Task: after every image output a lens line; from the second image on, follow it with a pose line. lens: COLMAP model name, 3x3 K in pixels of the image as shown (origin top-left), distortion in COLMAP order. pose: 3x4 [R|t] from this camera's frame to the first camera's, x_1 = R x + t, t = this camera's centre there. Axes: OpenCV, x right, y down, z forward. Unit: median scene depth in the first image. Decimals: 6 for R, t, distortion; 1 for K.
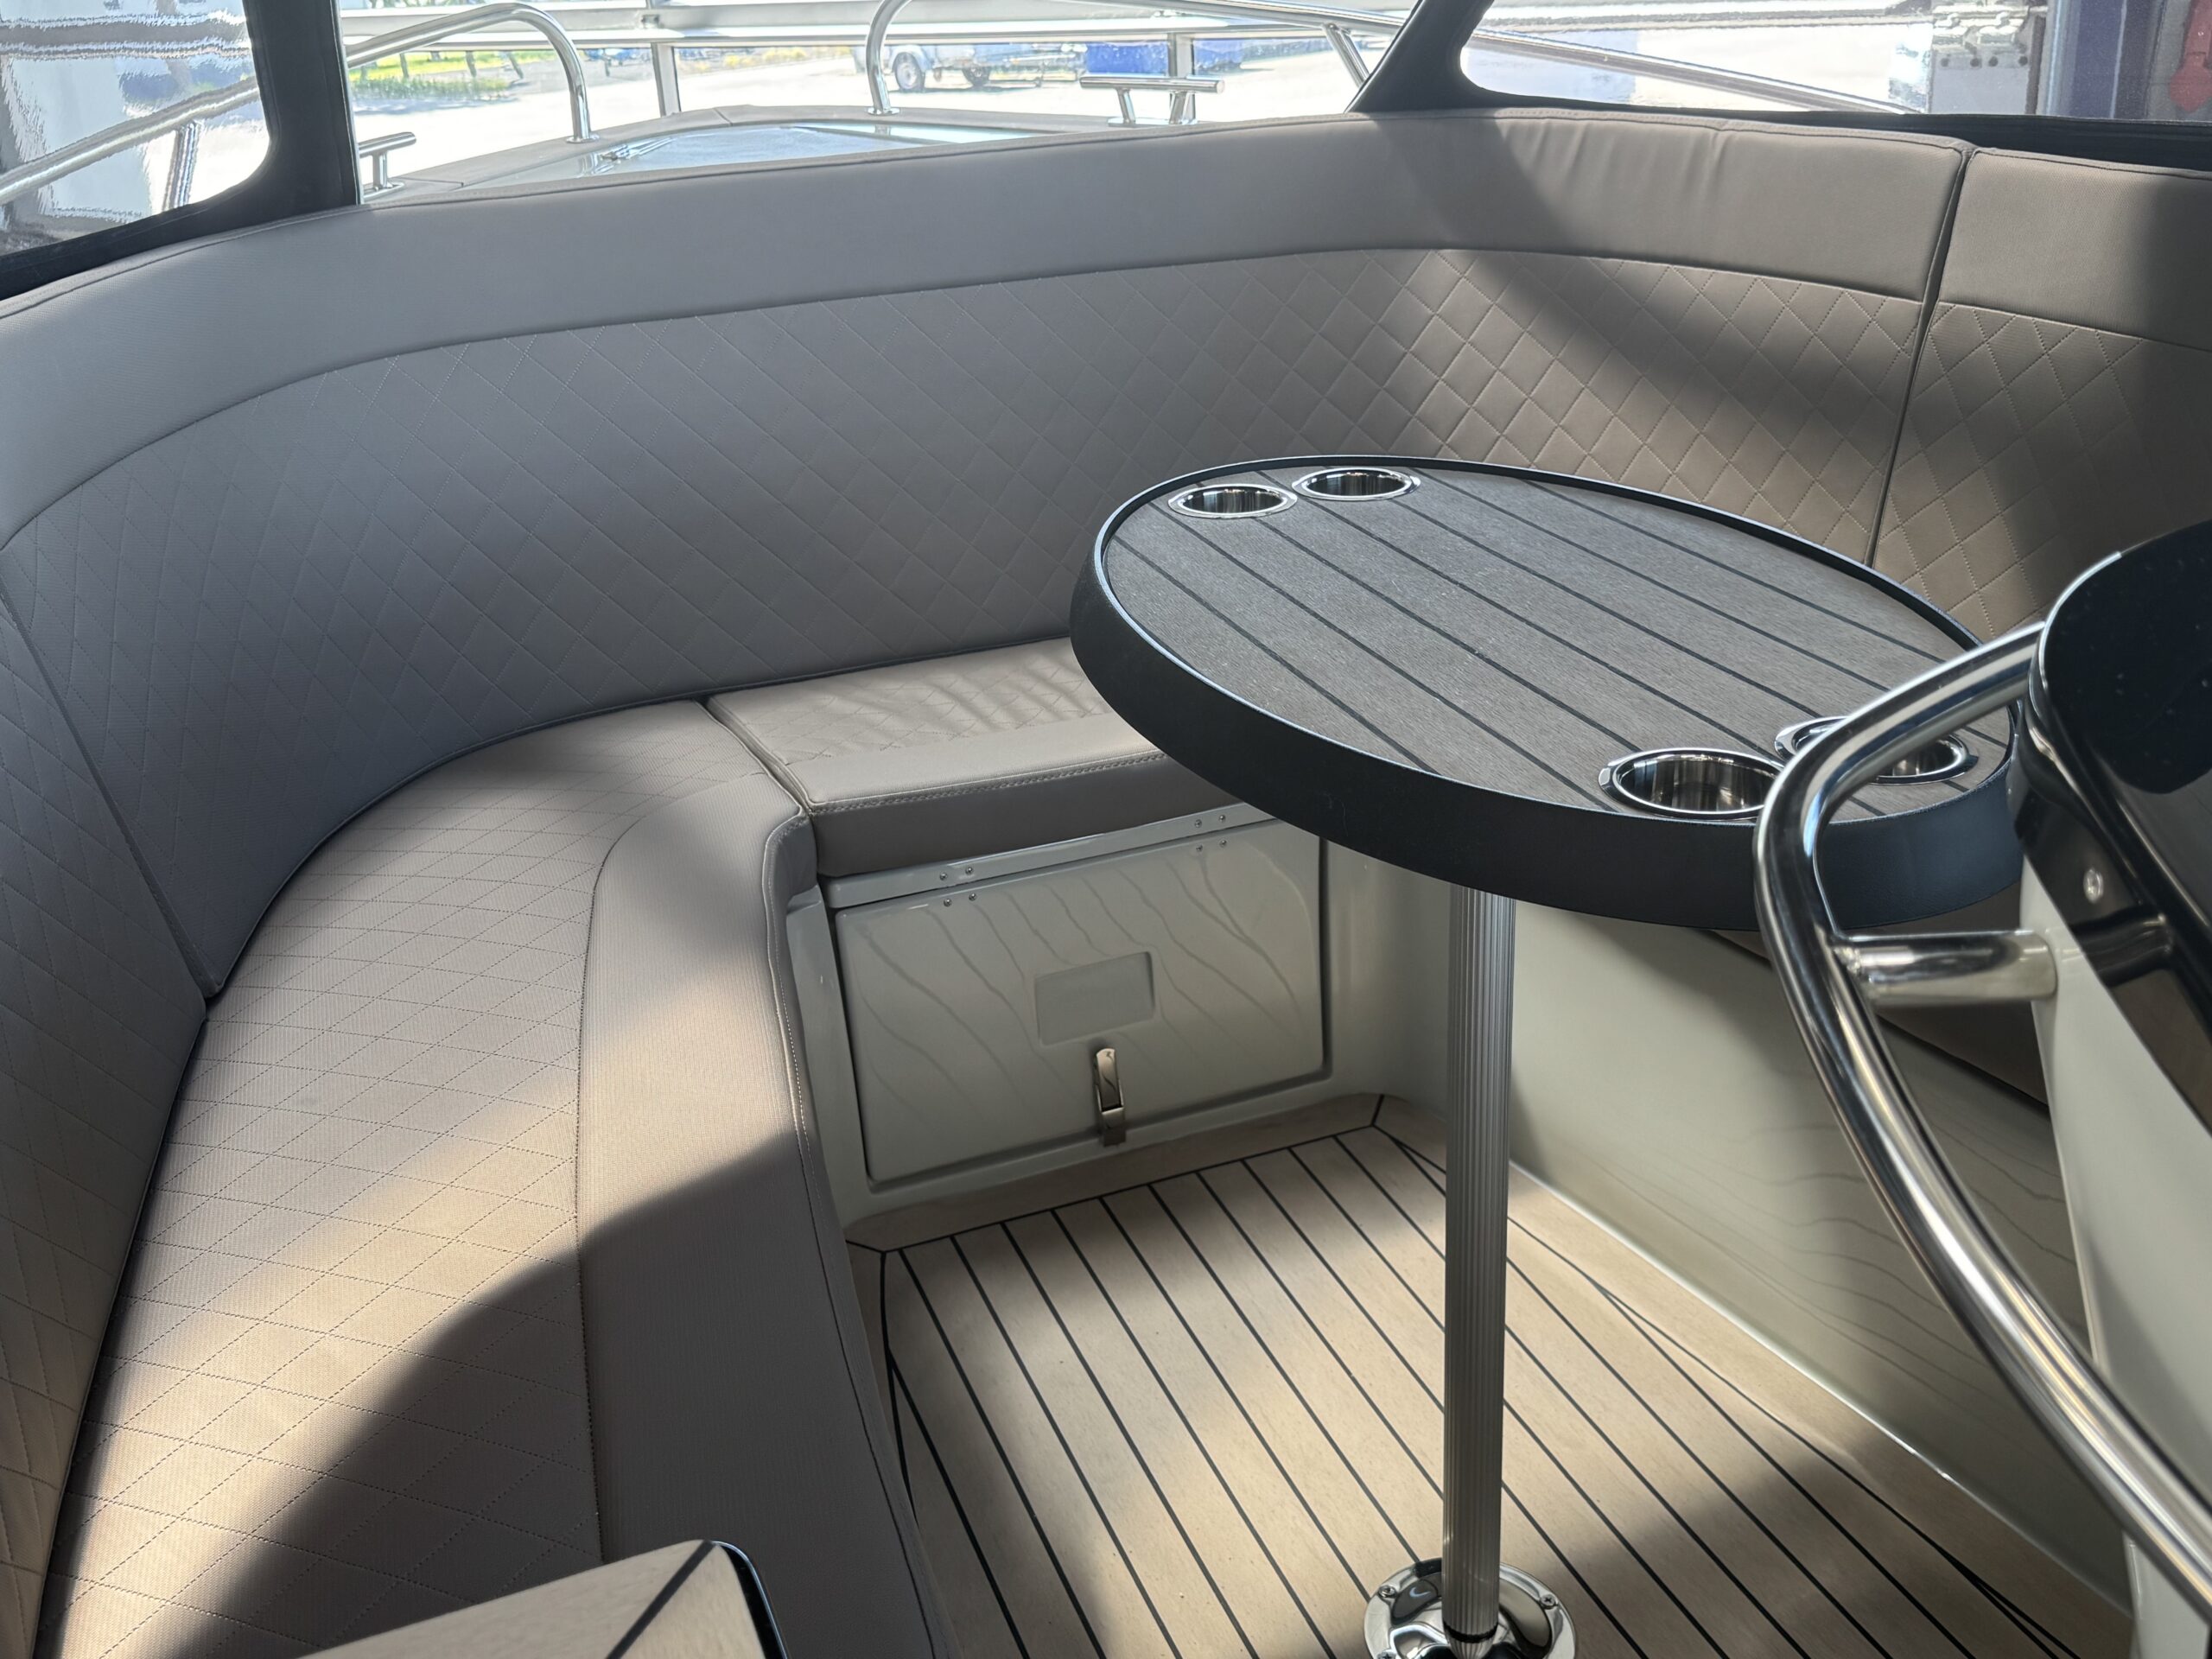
lens RADIAL K [[2122.2, 0, 1159.2], [0, 2122.2, 846.5], [0, 0, 1]] dist [0.030369, 0.000000]
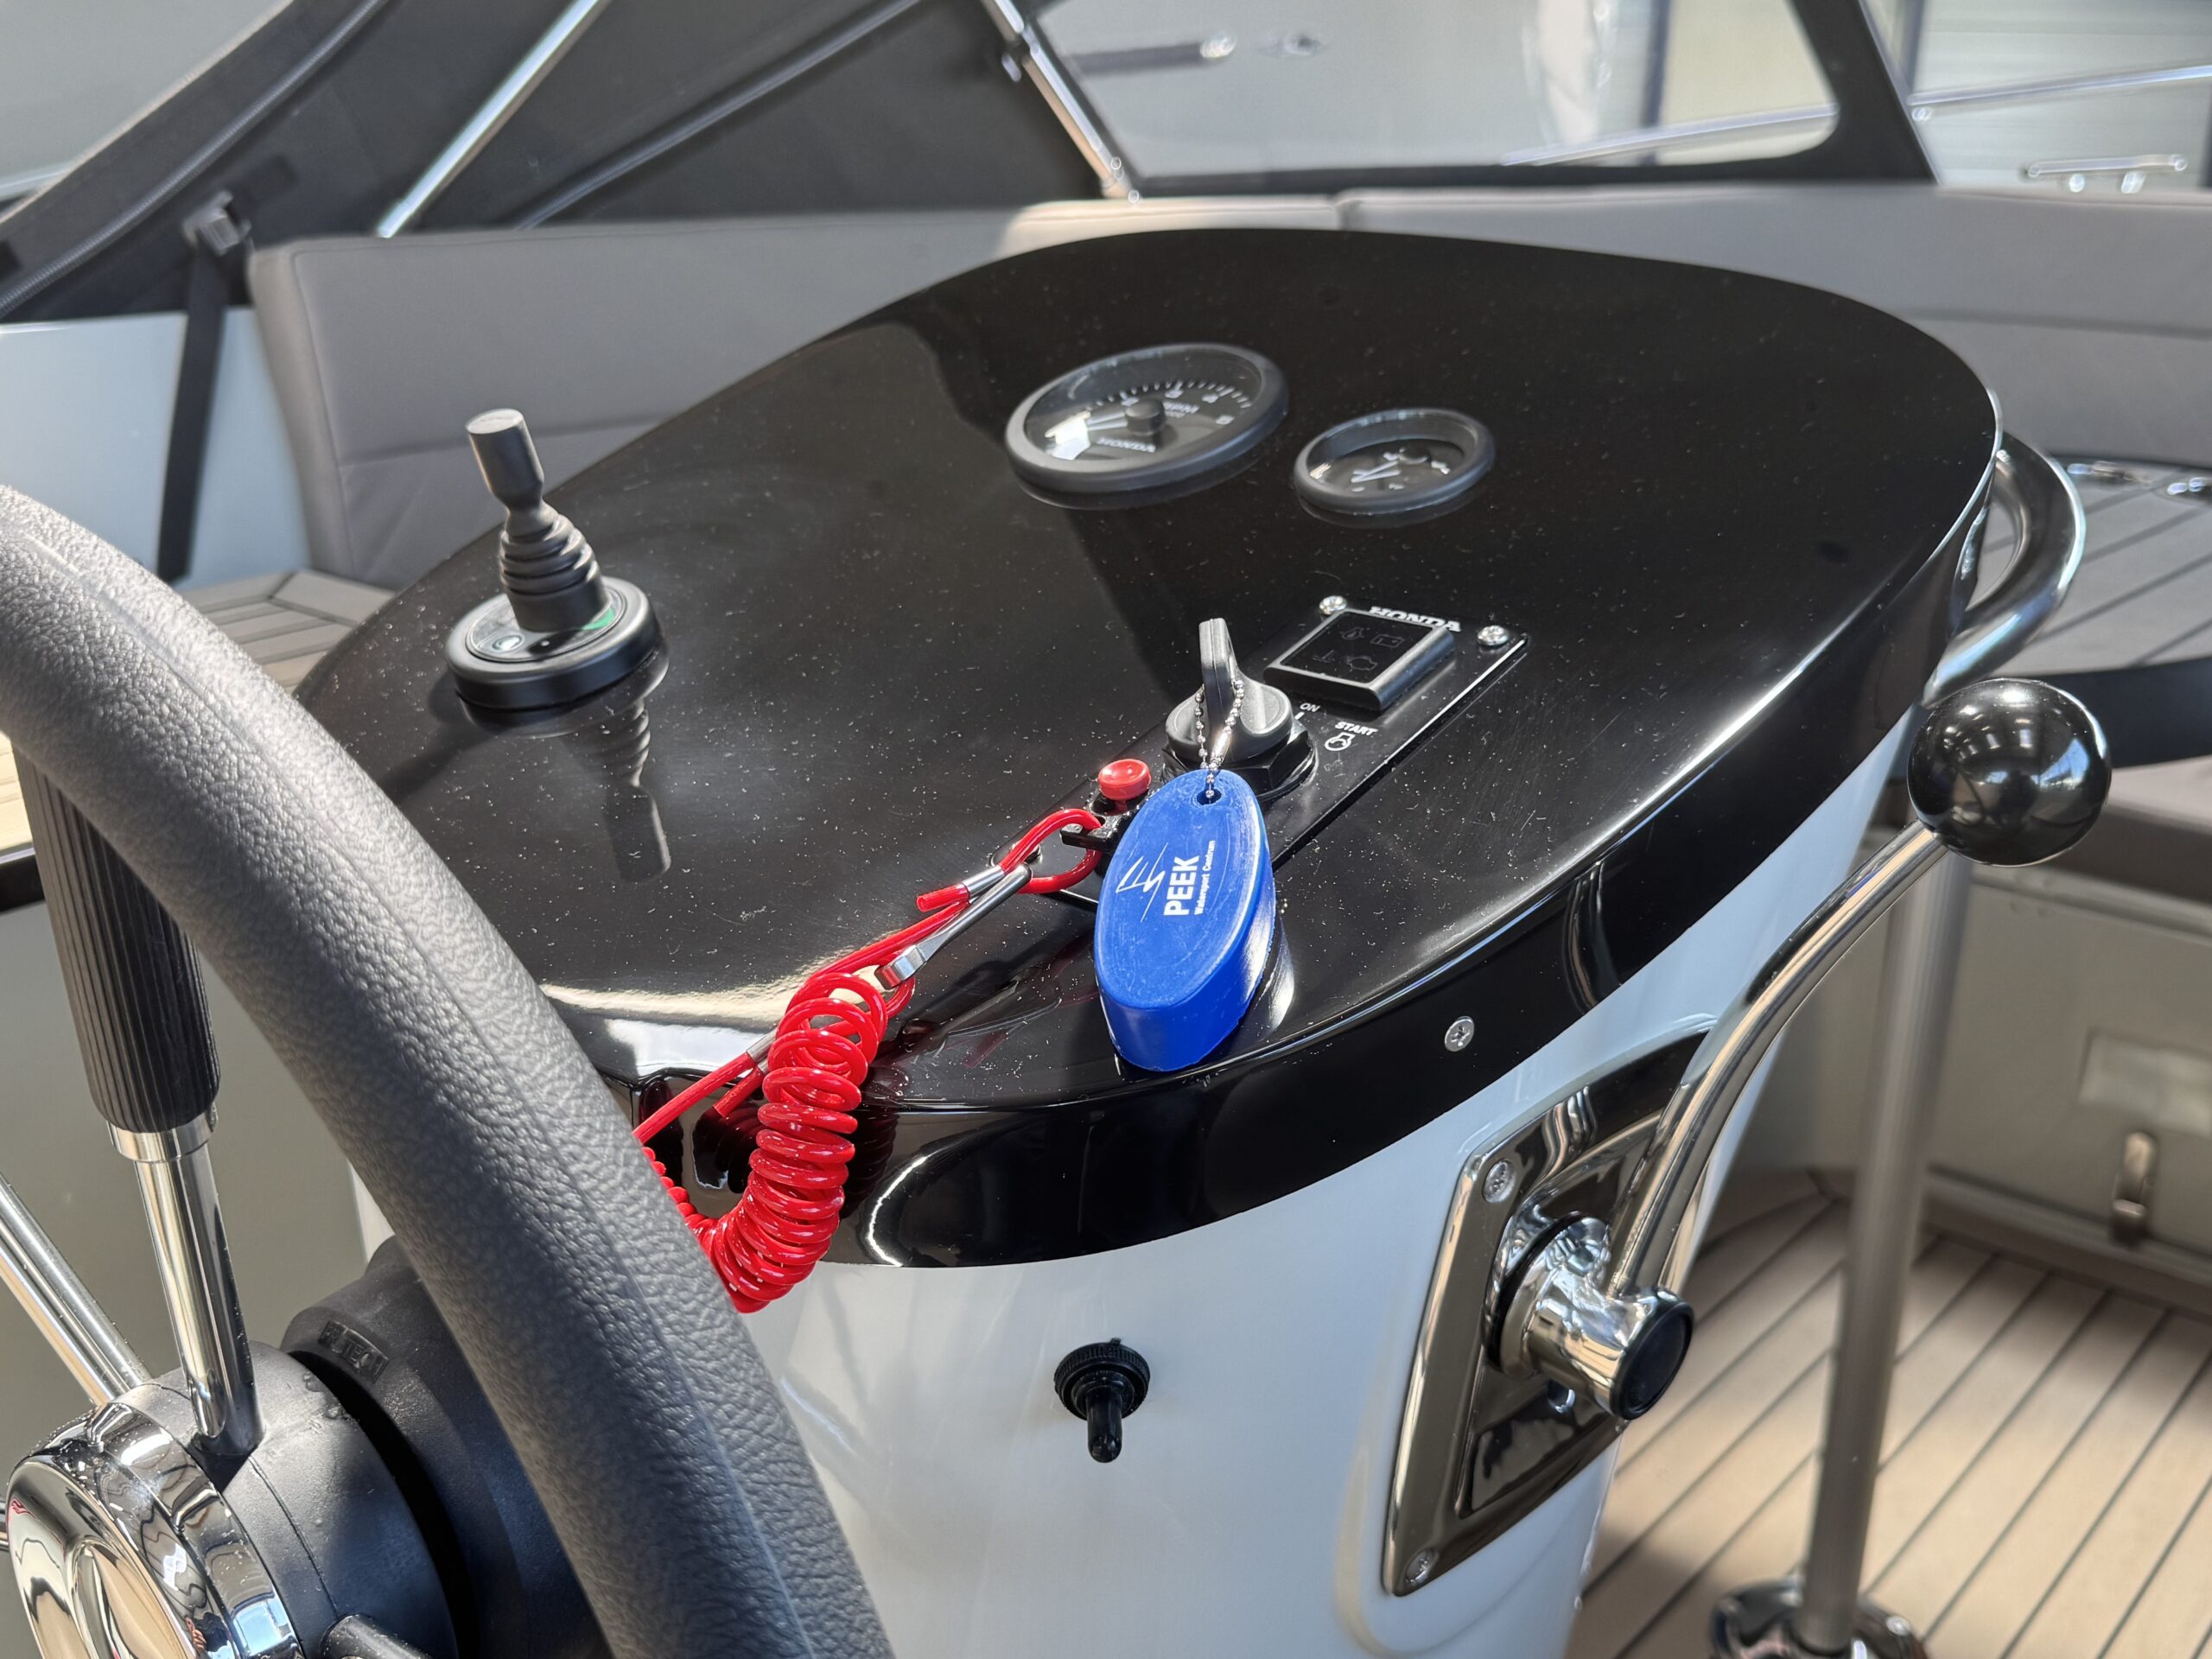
lens RADIAL K [[2122.2, 0, 1115.3], [0, 2122.2, 846.2], [0, 0, 1]] dist [0.030369, 0.000000]
pose [[0.478809, 0.349719, -0.805257, 0.489458], [-0.385132, 0.907935, 0.165311, -0.001002], [0.788933, 0.230978, 0.569415, 0.098429]]
